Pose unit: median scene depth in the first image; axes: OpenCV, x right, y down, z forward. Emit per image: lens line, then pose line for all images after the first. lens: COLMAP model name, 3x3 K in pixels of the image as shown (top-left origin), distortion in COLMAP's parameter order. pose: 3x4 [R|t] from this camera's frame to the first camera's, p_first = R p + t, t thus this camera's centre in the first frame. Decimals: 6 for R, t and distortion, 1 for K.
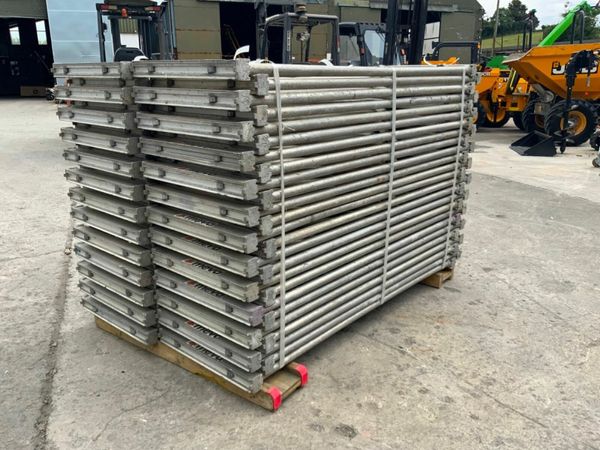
lens RADIAL K [[502.3, 0, 300.0], [0, 502.3, 225.0], [0, 0, 1]] dist [-0.003647, 0.000202]
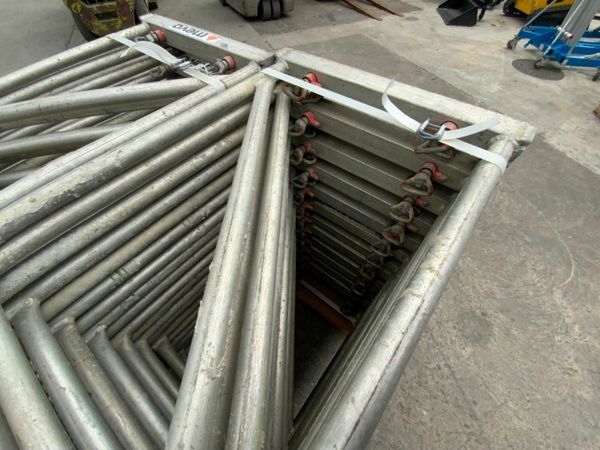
lens RADIAL K [[241.7, 0, 300.0], [0, 241.7, 225.0], [0, 0, 1]] dist [0.032018, -0.022888]
pose [[0.998759, -0.045535, 0.020151, 0.244660], [0.023903, 0.793433, 0.608188, -0.494838], [-0.043682, -0.606951, 0.793538, 1.100250]]
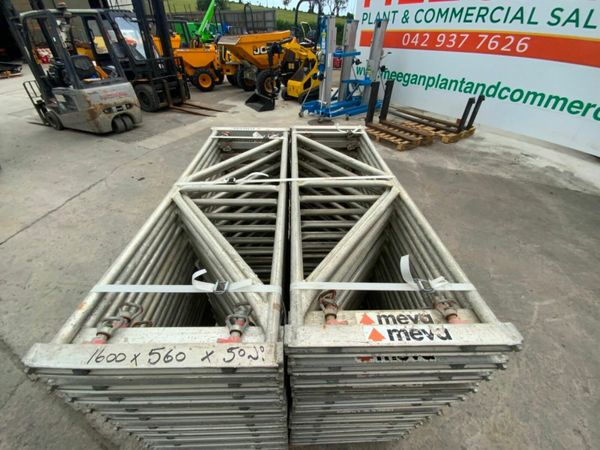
lens RADIAL K [[241.7, 0, 300.0], [0, 241.7, 225.0], [0, 0, 1]] dist [0.016582, -0.015317]
pose [[0.730248, -0.421289, 0.537823, -0.383604], [0.186312, 0.880199, 0.436507, -0.541225], [-0.657287, -0.218555, 0.721254, 0.725828]]
